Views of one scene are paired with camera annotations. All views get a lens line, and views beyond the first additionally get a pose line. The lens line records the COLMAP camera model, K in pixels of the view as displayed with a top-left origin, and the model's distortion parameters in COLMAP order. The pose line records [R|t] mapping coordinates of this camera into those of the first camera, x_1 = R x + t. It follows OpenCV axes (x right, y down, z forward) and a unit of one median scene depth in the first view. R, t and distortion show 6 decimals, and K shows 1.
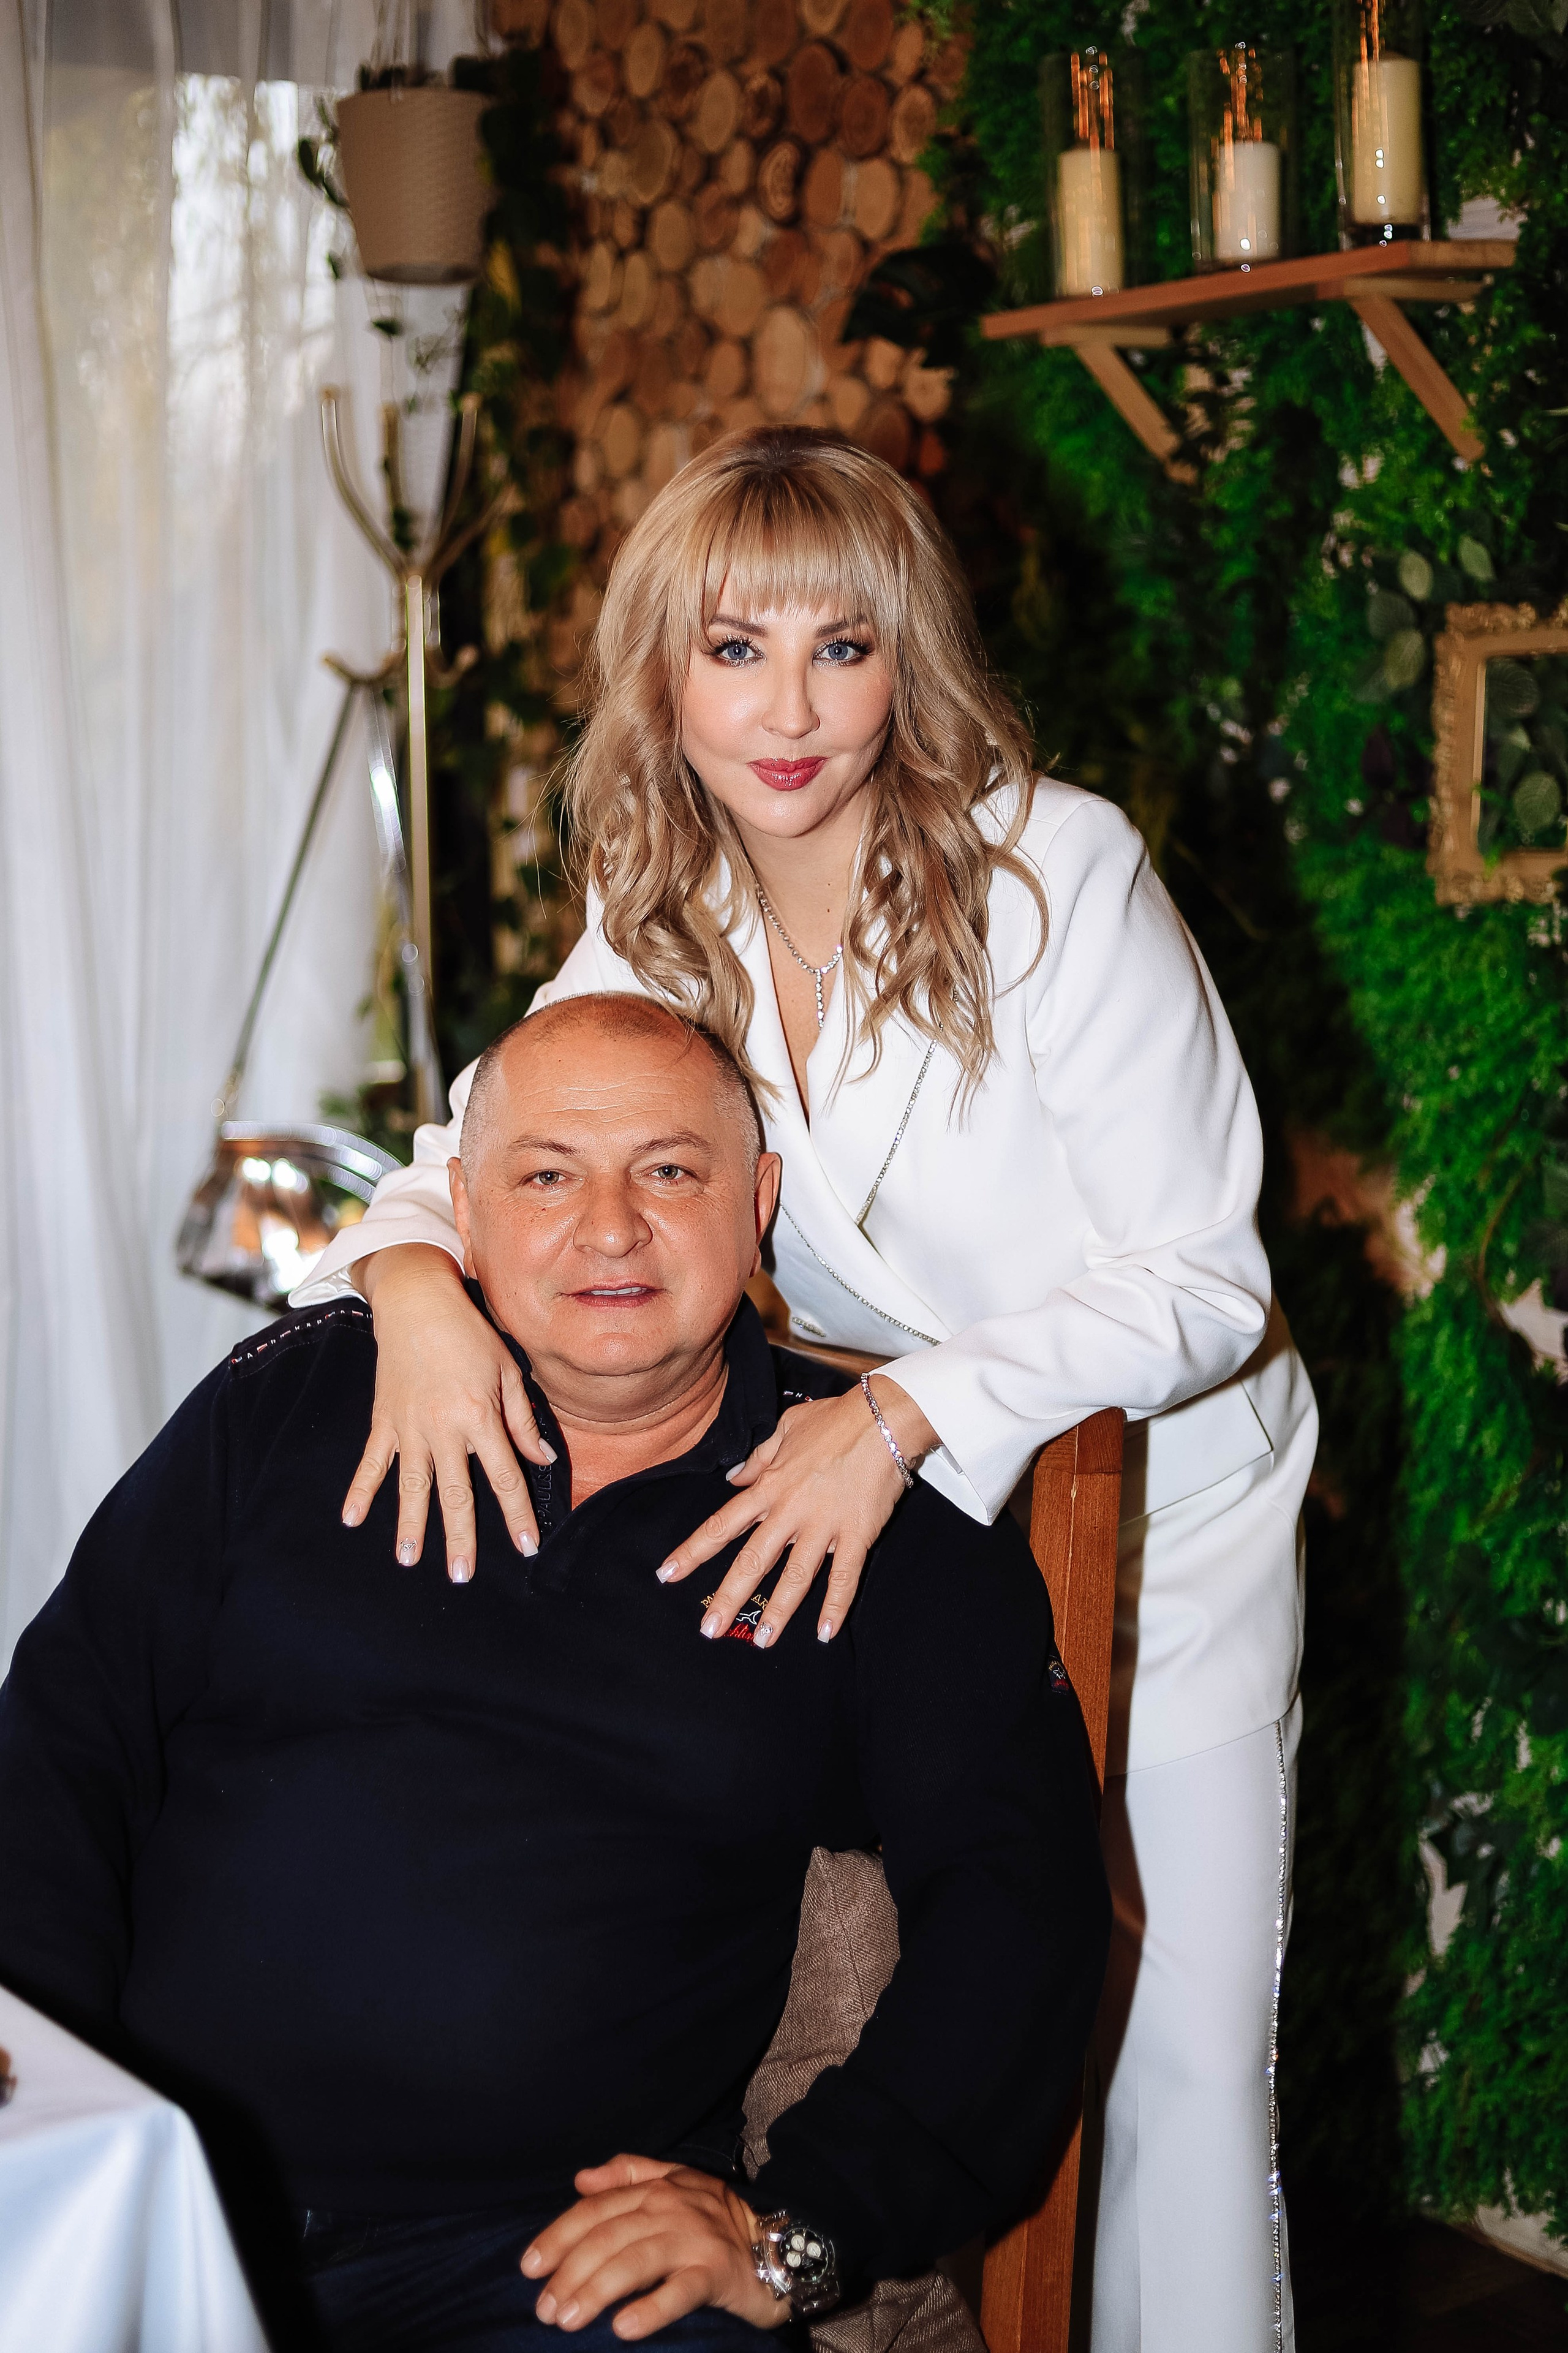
lens RADIAL K [[3756.8, 0, 779.0], [0, 3756.8, 1188.5], [0, 0, 1]] dist [0.046870, 0.000000]
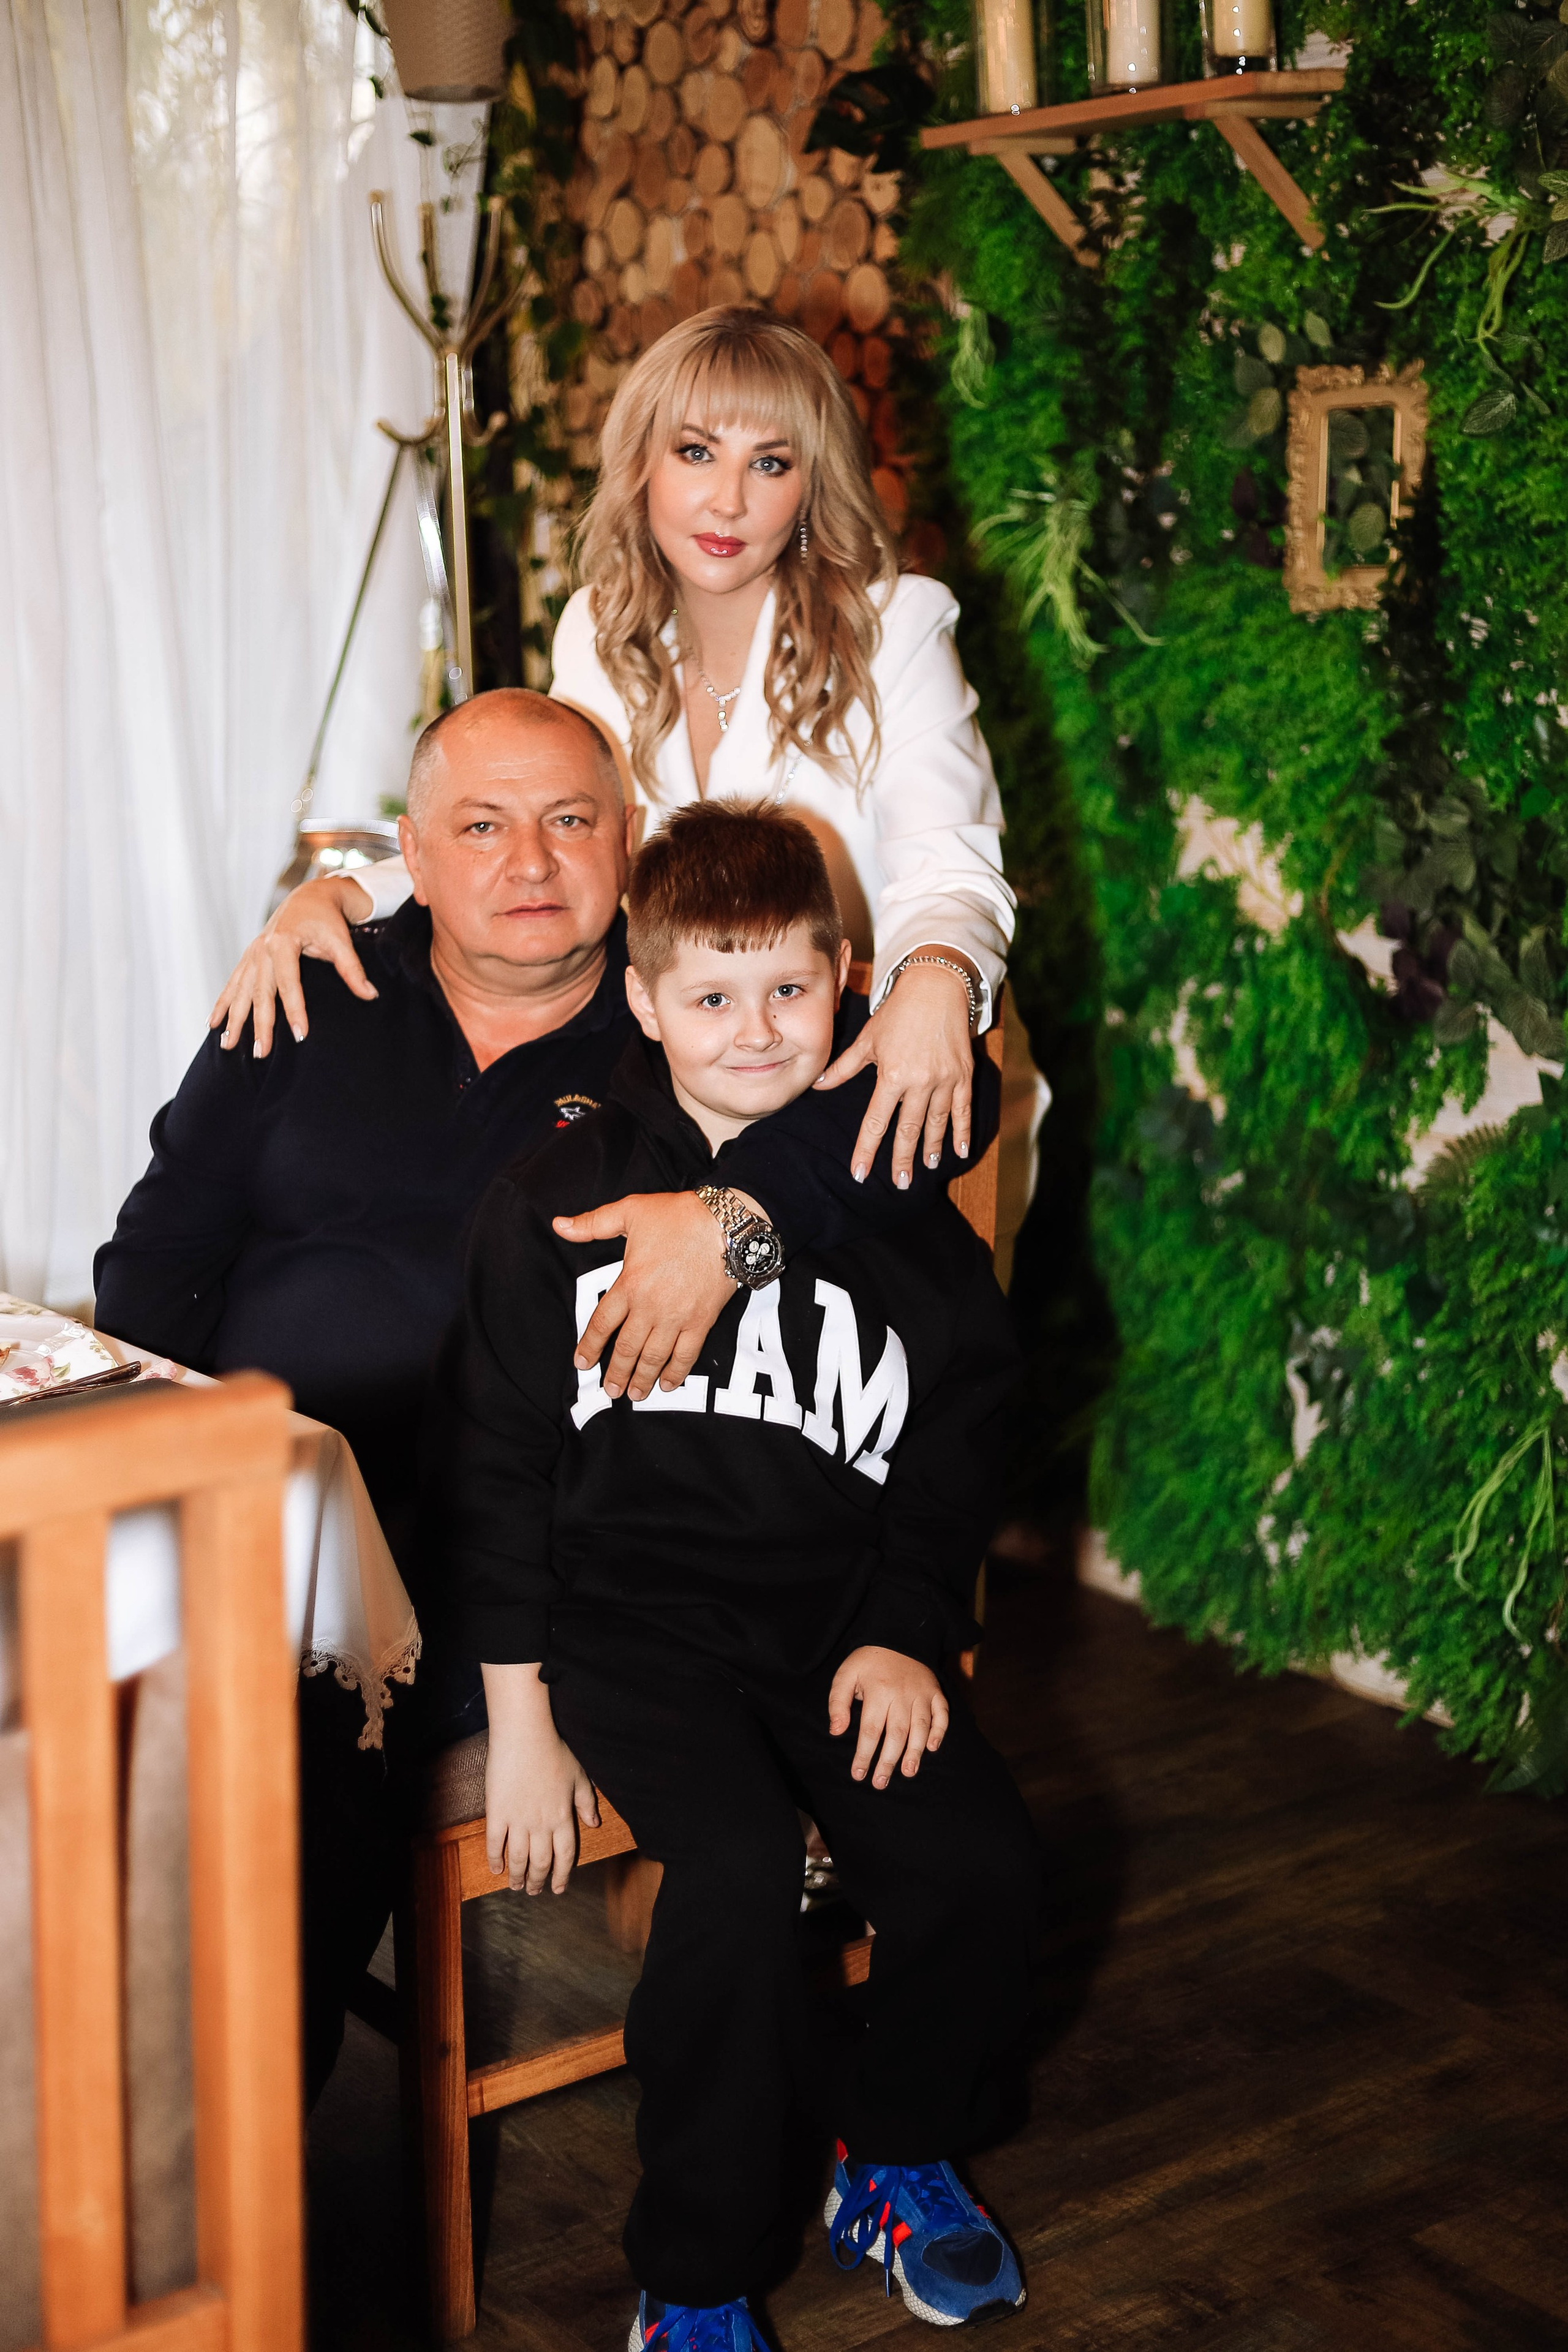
lens RADIAL K [[3755.6, 0, 792.7], [0, 3755.6, 1151.8], [0, 0, 1]] dist [0.046870, 0.000000]
pose [[0.999857, -0.016638, -0.002919, 0.011643], [0.016776, 0.998251, 0.056694, 0.027836], [0.001971, -0.056735, 0.998387, -0.238642]]
